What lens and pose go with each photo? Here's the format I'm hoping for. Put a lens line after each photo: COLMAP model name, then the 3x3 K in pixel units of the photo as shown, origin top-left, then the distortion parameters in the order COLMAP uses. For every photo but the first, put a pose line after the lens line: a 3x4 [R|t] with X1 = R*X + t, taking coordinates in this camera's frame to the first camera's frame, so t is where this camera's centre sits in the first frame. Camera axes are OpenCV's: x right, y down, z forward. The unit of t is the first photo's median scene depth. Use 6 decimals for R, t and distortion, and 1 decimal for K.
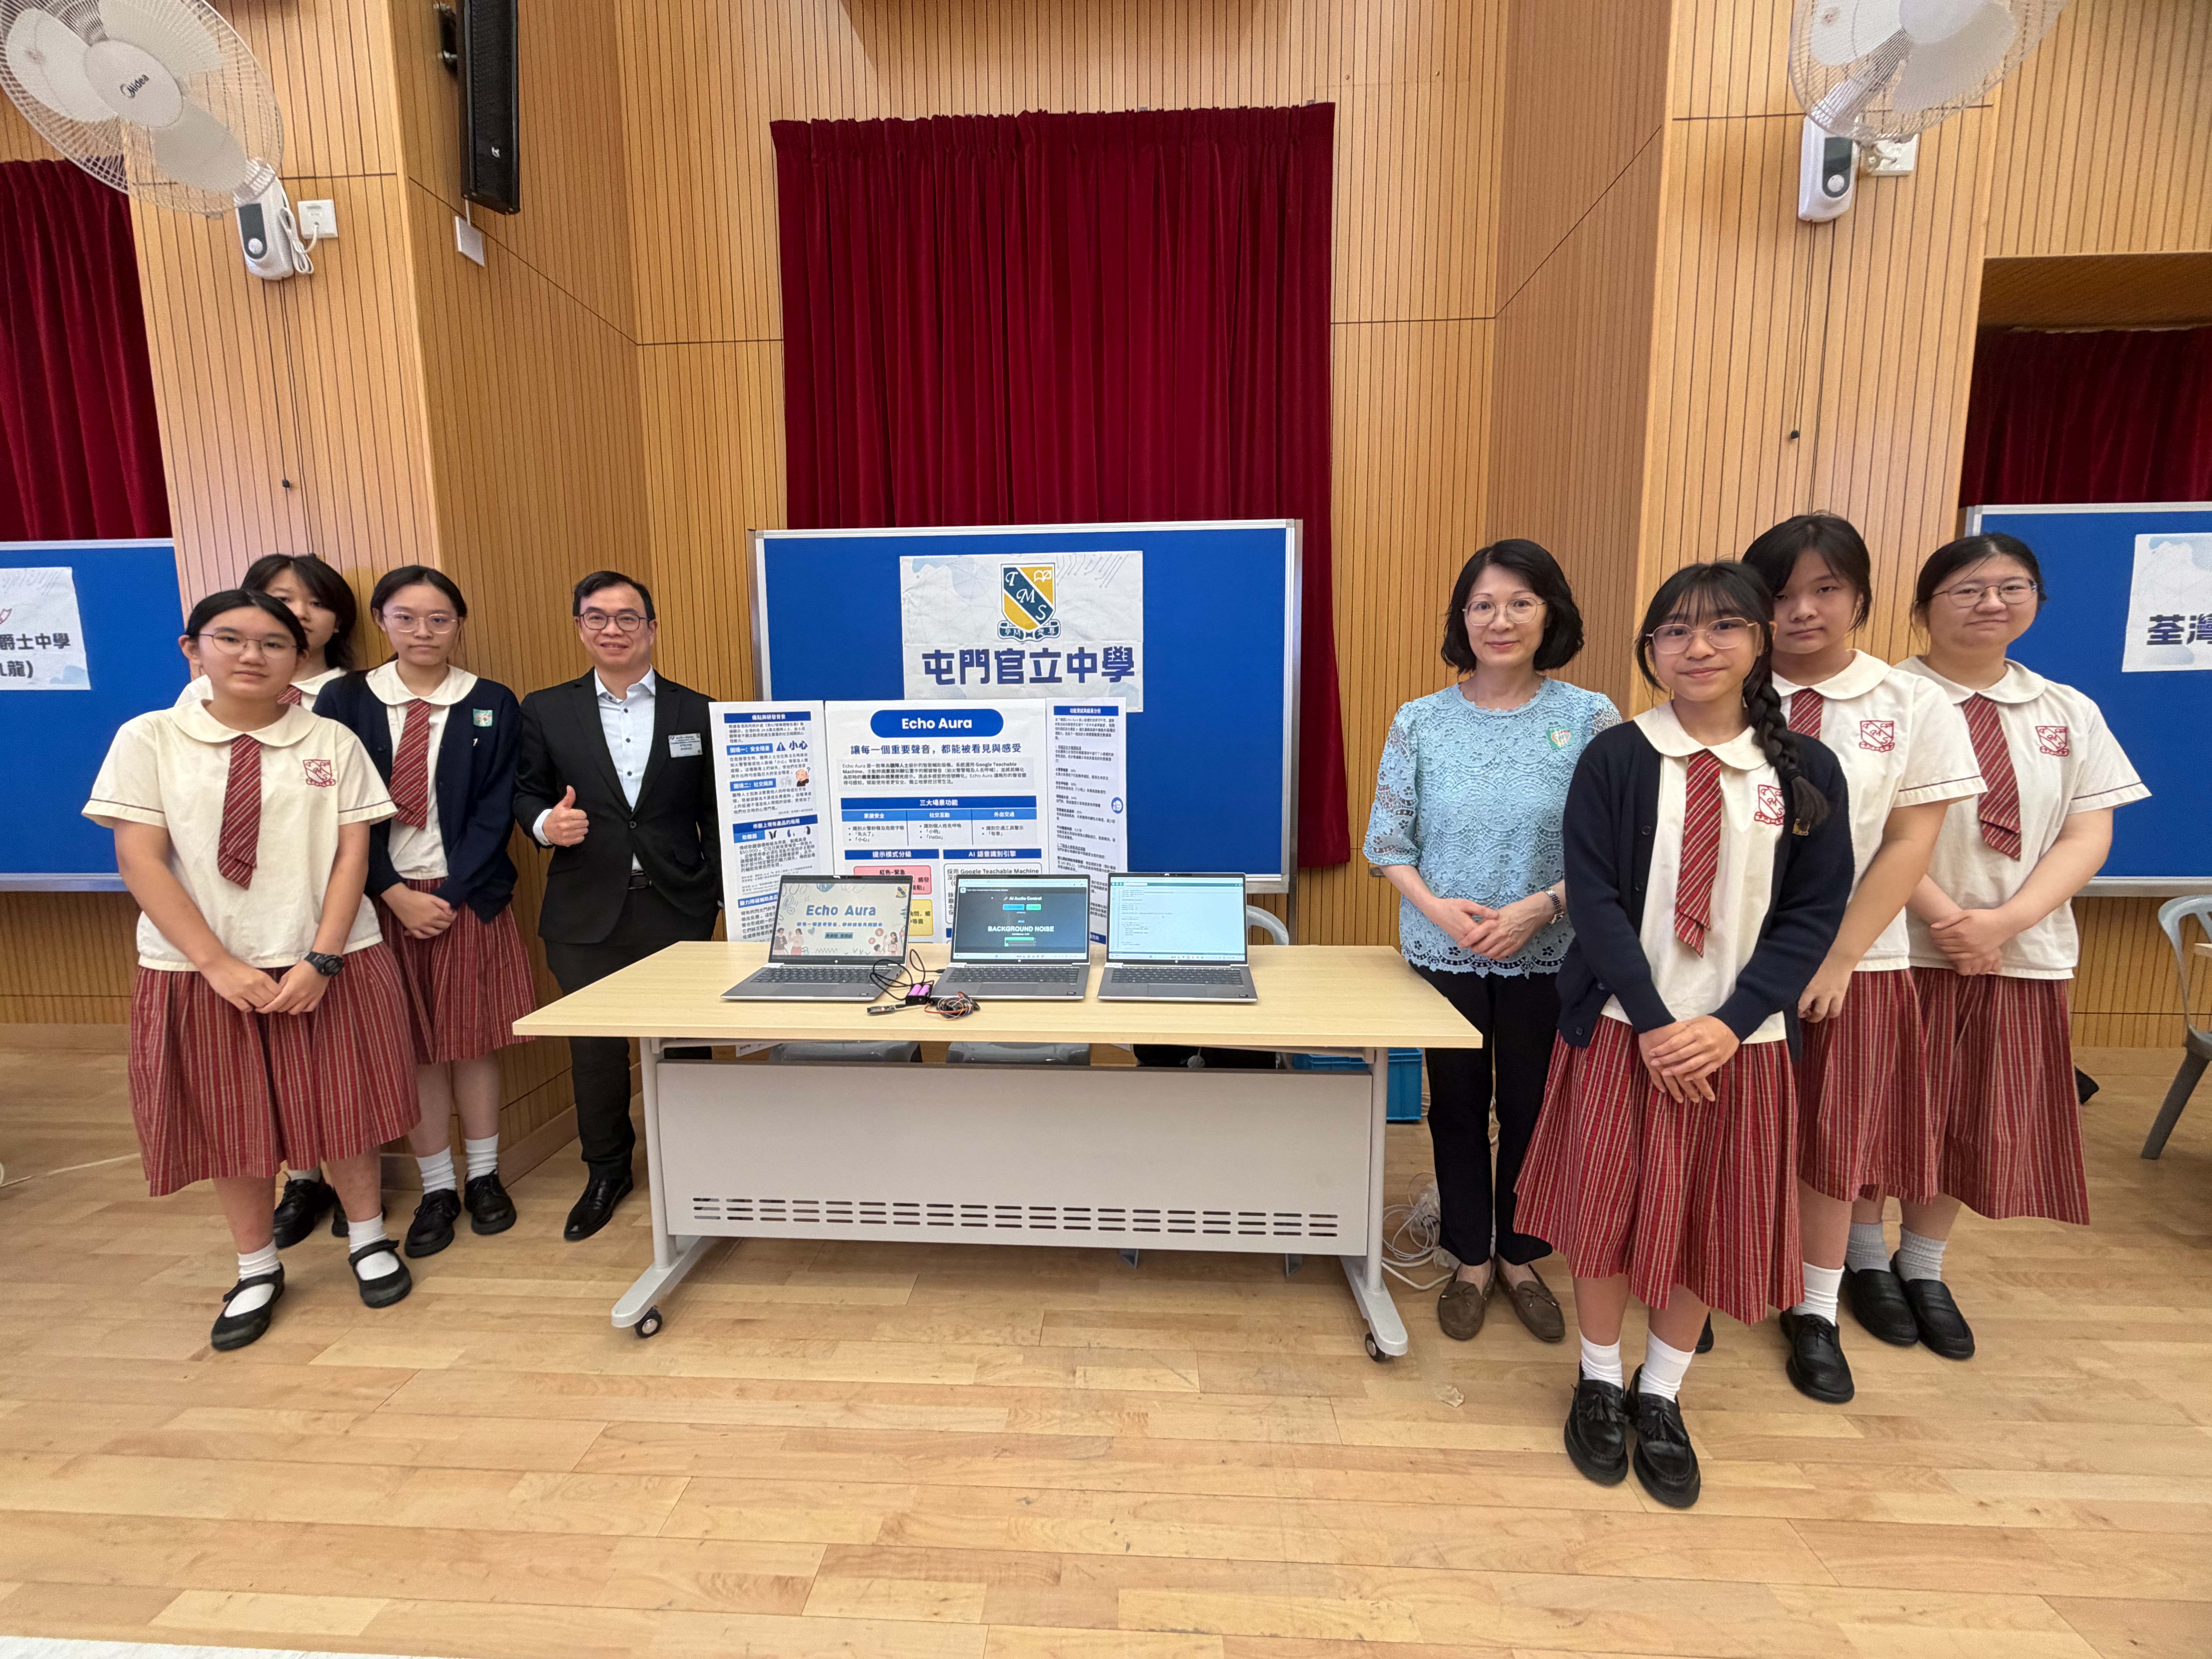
lens RADIAL K [[888.9, 0, 1107.3], [0, 888.9, 832.9], [0, 0, 1]] dist [-0.006806, 0.001160]
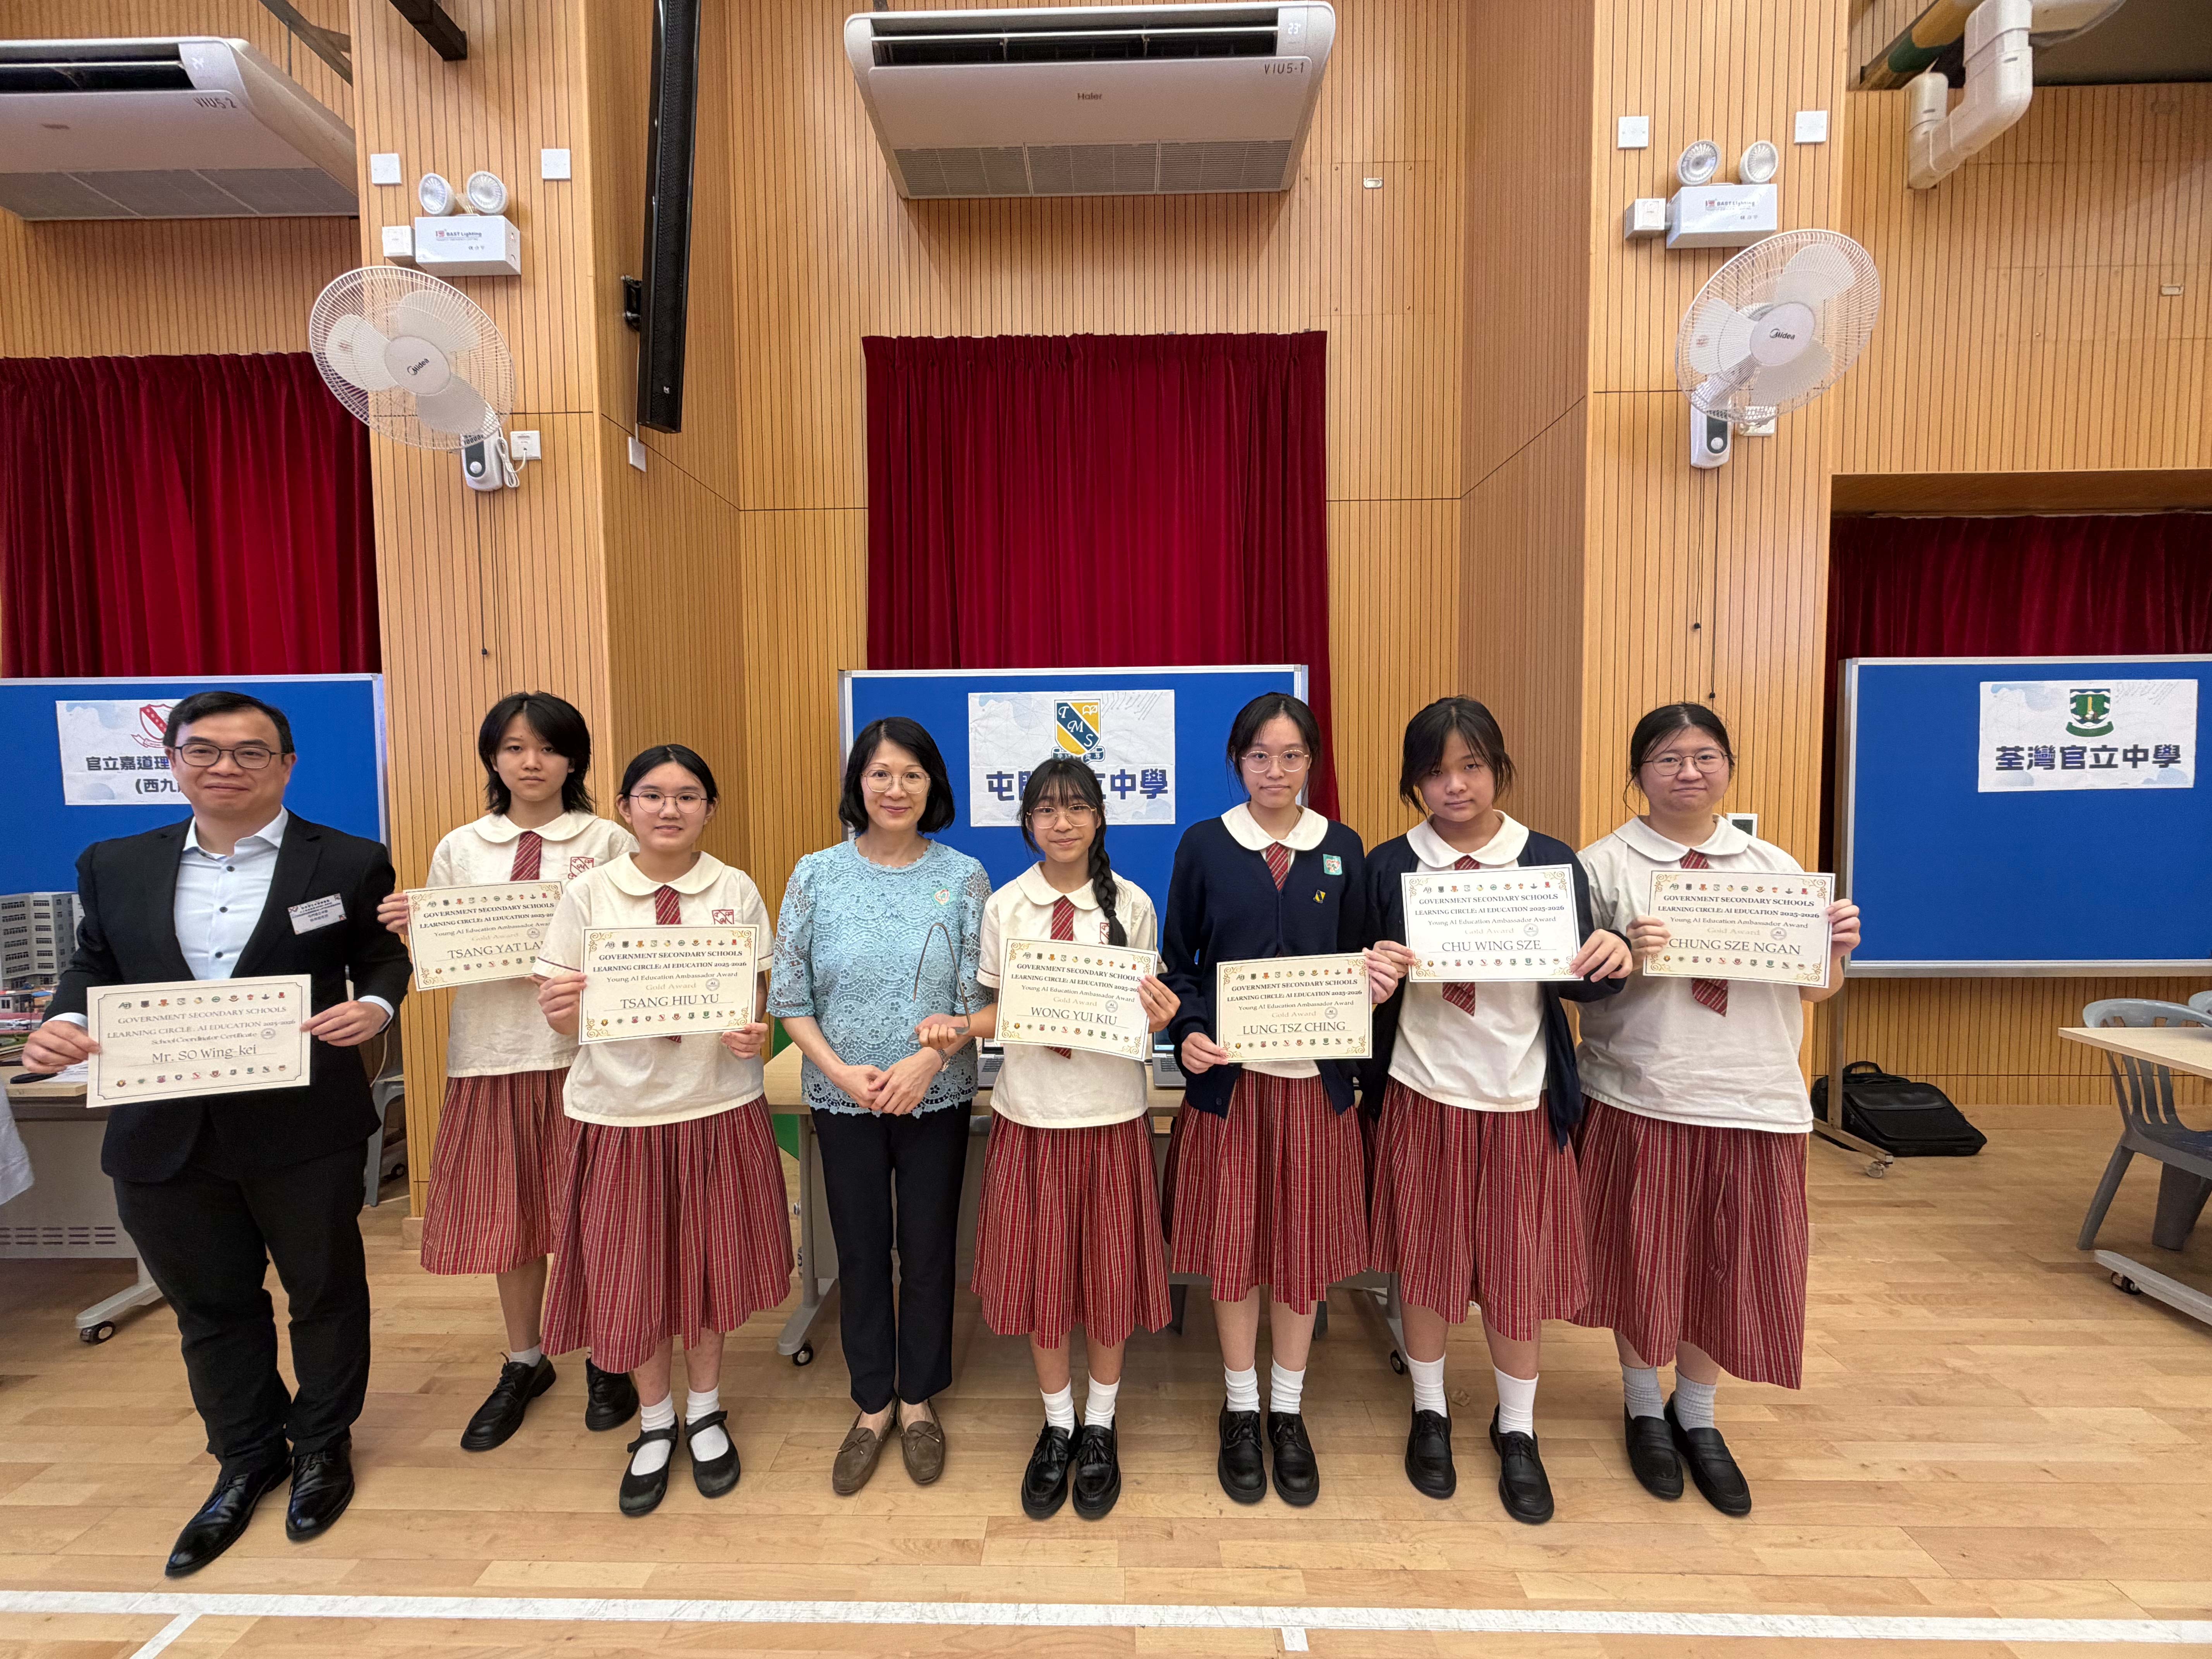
lens RADIAL K [[888.9, 0, 1104.7], [0, 888.9, 827.6], [0, 0, 1]] dist [-0.006806, 0.001160]
pose [[0.999632, -0.002857, 0.026975, -0.107706], [0.004708, 0.997616, -0.068842, -0.064149], [-0.026714, 0.068944, 0.997263, -0.216835]]
